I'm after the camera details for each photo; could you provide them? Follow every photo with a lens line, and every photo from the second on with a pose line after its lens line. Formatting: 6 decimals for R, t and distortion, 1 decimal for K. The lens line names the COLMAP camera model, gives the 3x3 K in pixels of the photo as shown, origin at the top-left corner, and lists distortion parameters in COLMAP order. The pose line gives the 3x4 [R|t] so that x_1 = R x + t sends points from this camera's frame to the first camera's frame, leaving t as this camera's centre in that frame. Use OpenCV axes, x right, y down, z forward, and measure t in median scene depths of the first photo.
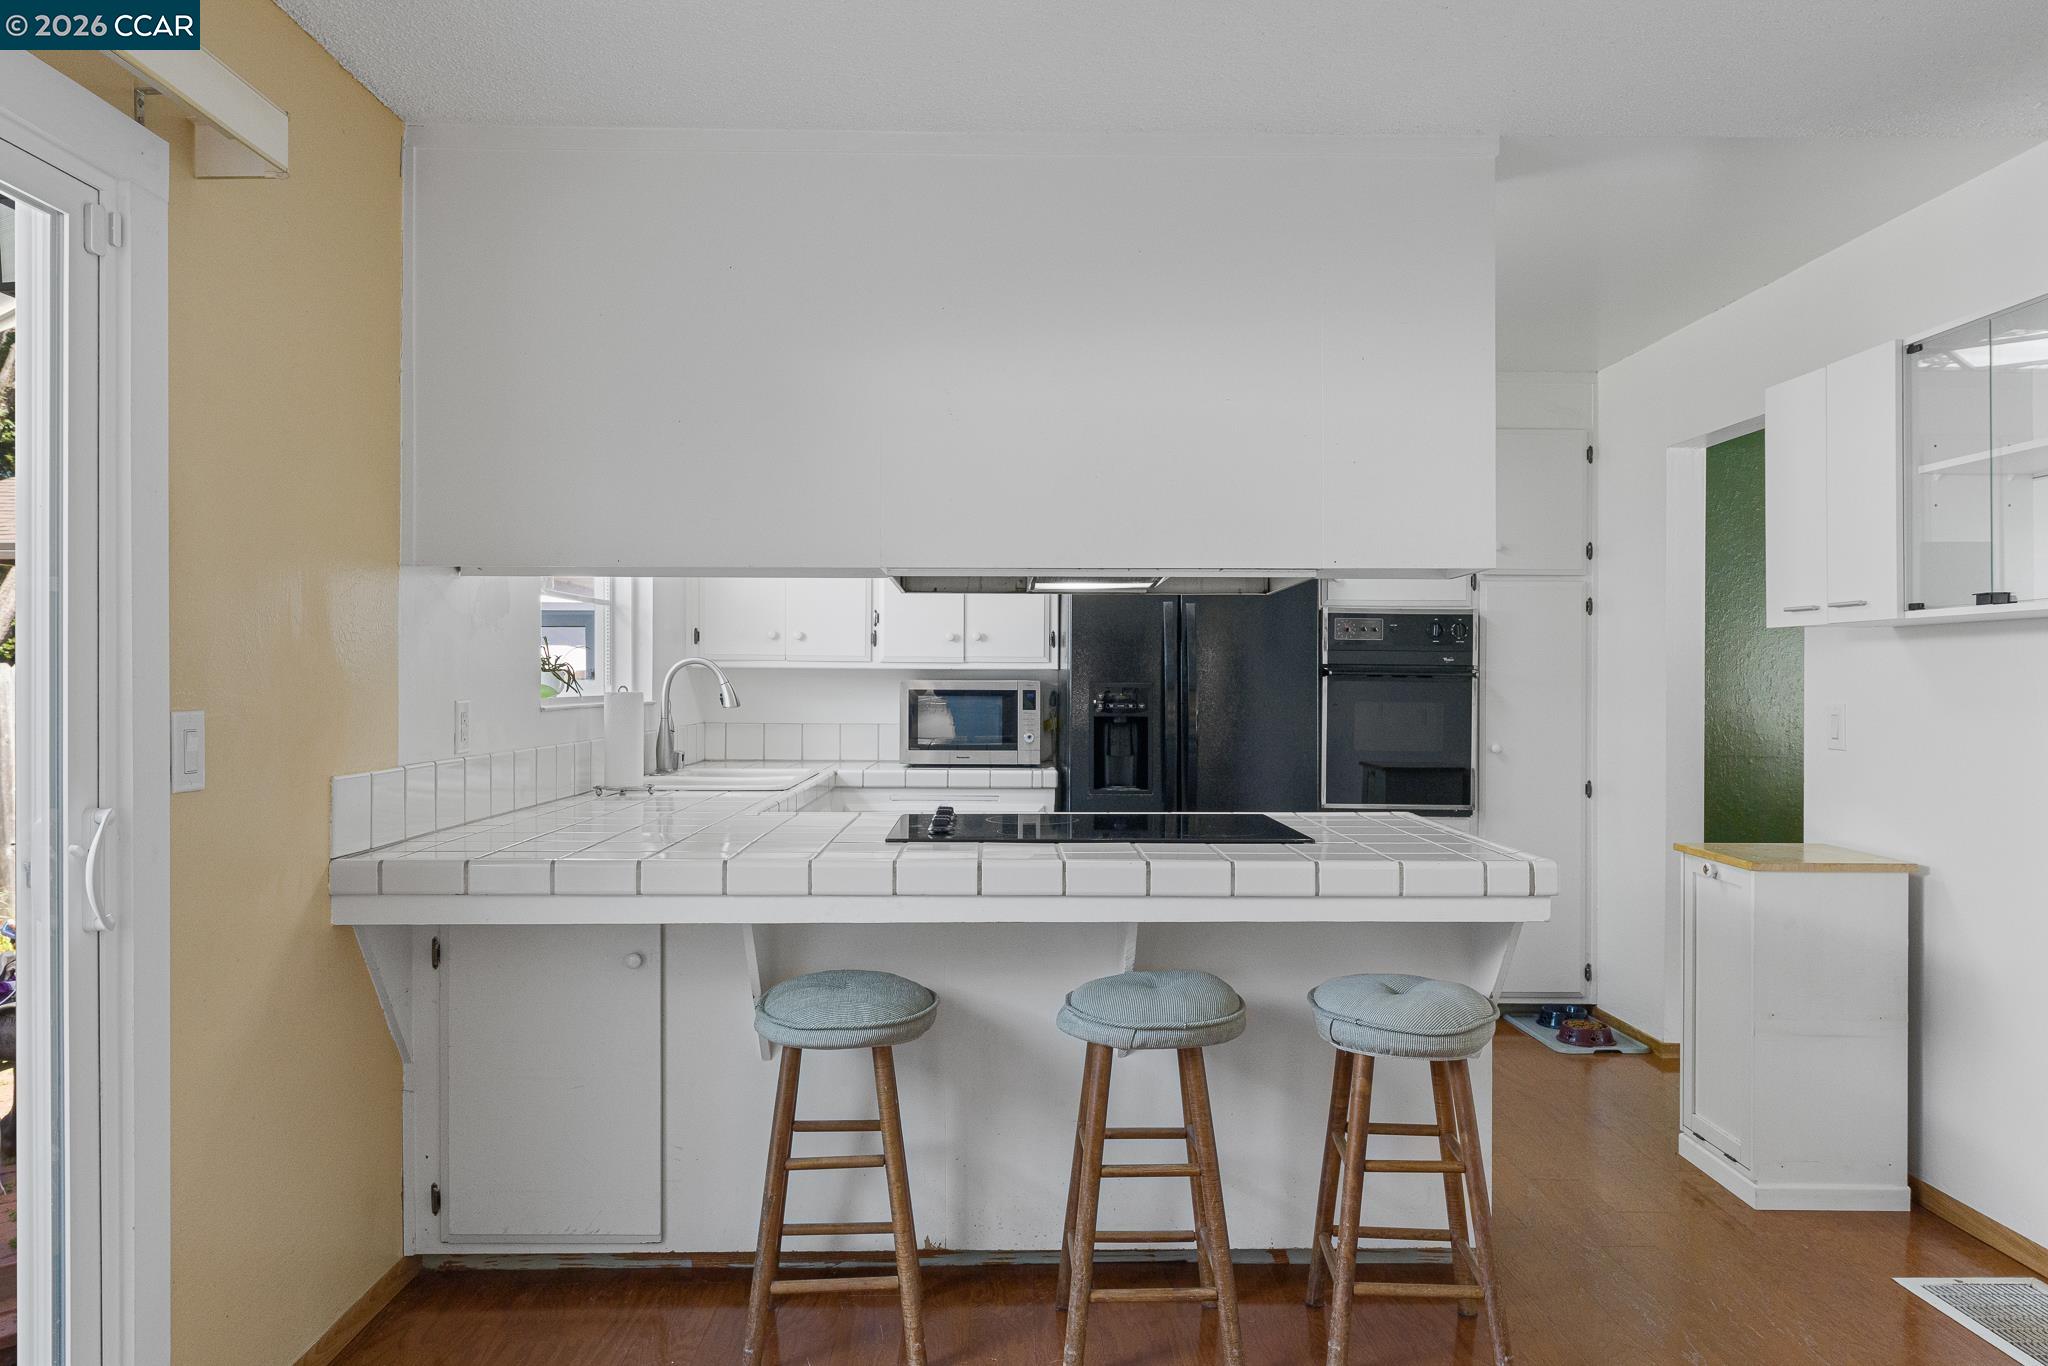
lens RADIAL K [[1357.6, 0, 1024.0], [0, 1357.6, 683.0], [0, 0, 1]] dist [0.009352, 0.002560]
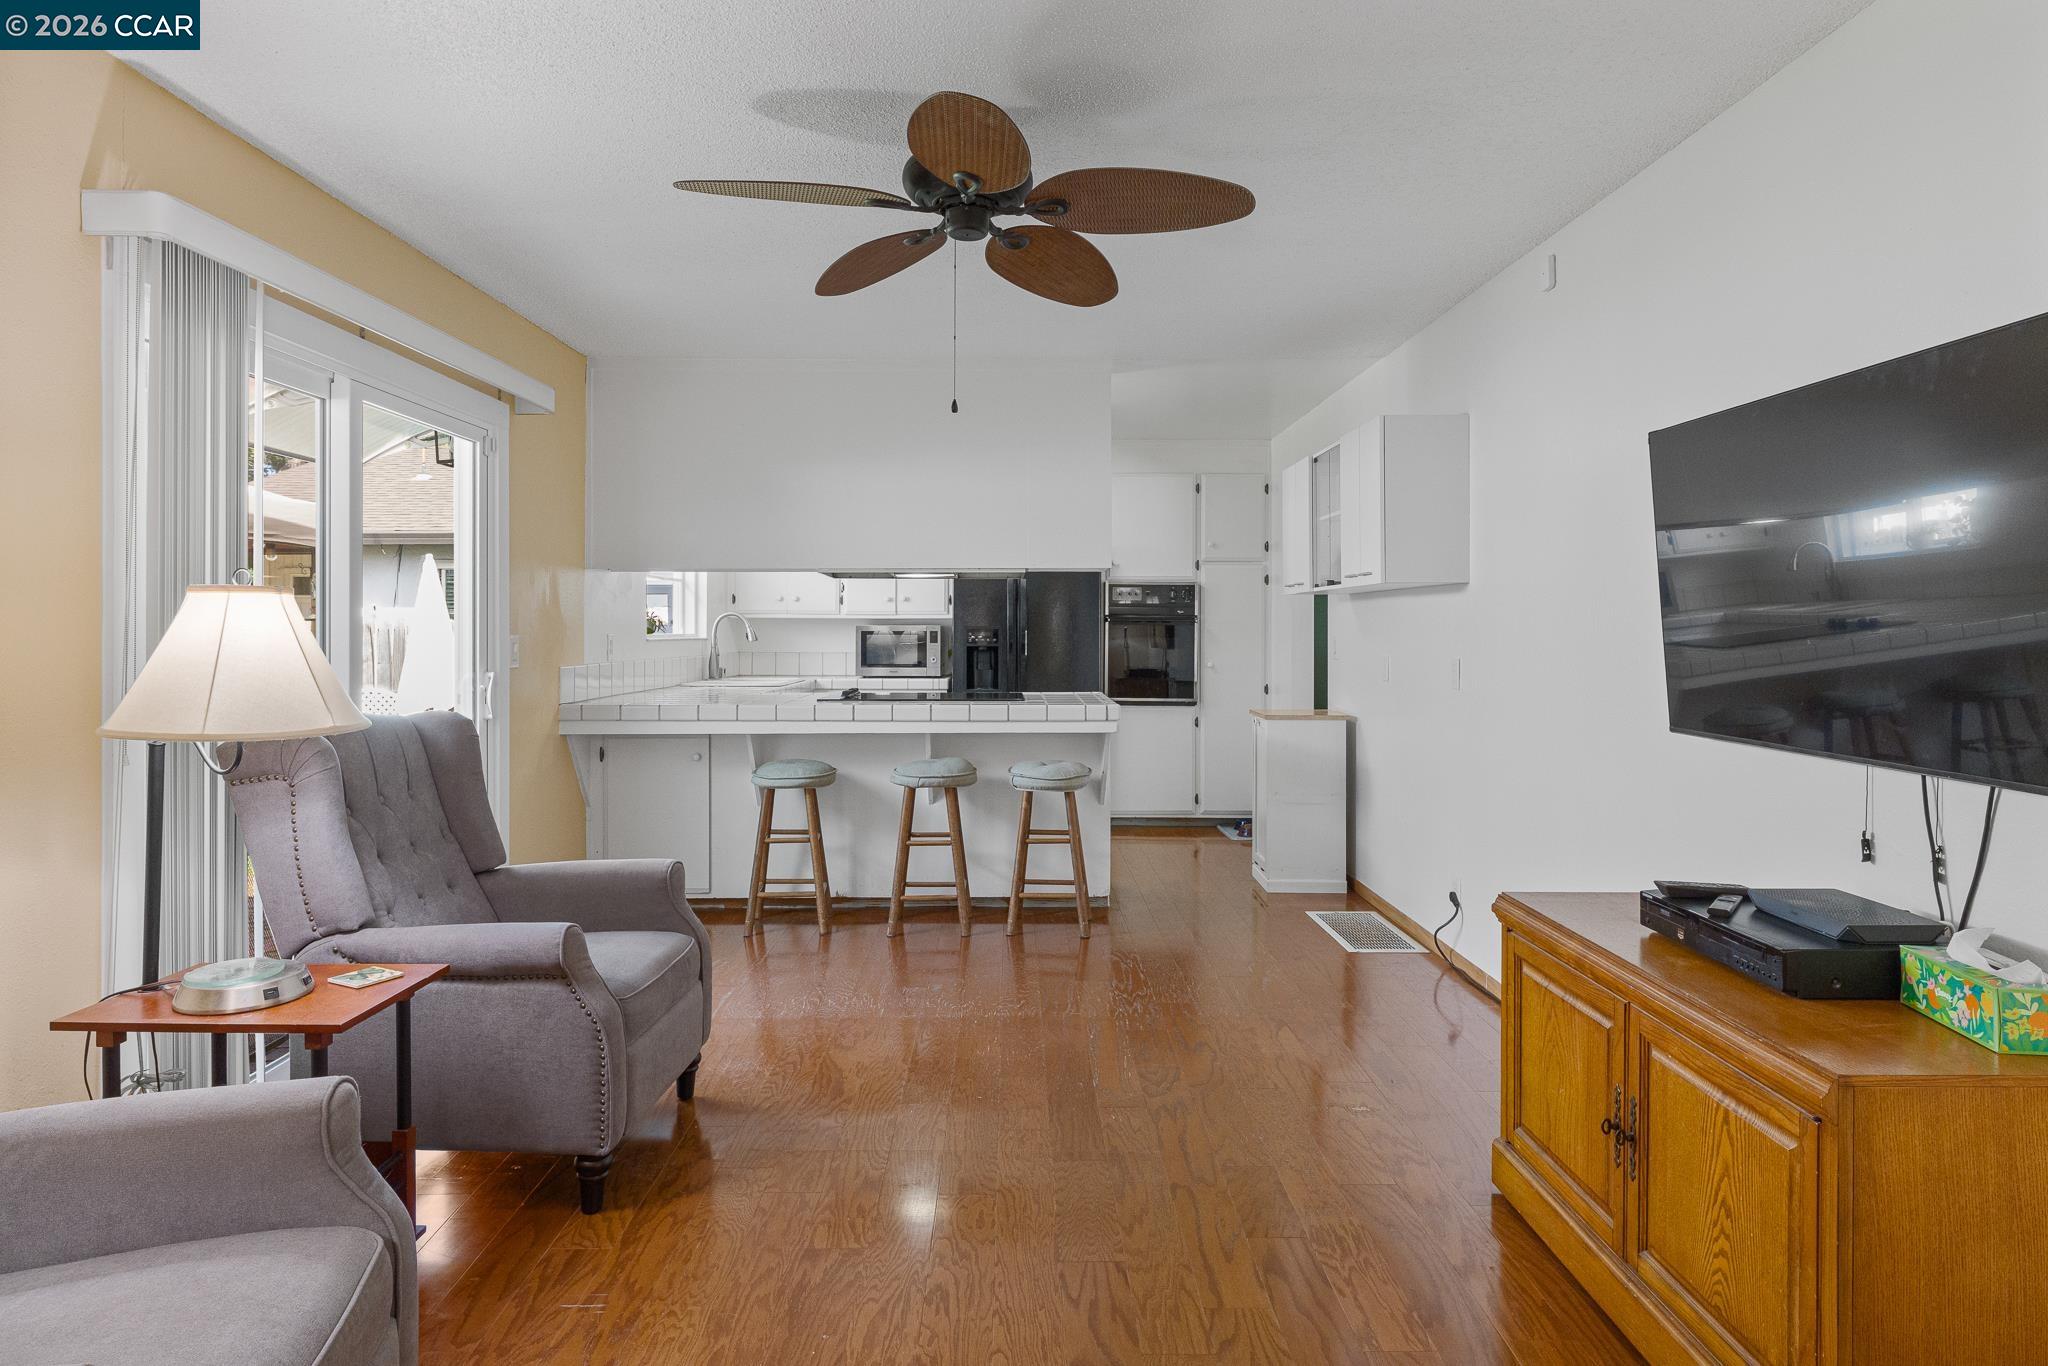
lens RADIAL K [[1185.2, 0, 1020.9], [0, 1185.2, 616.0], [0, 0, 1]] dist [0.000194, 0.000043]
pose [[0.999940, -0.003558, -0.010383, 0.178321], [0.003407, 0.999890, -0.014469, 0.011549], [0.010434, 0.014433, 0.999841, -0.630438]]
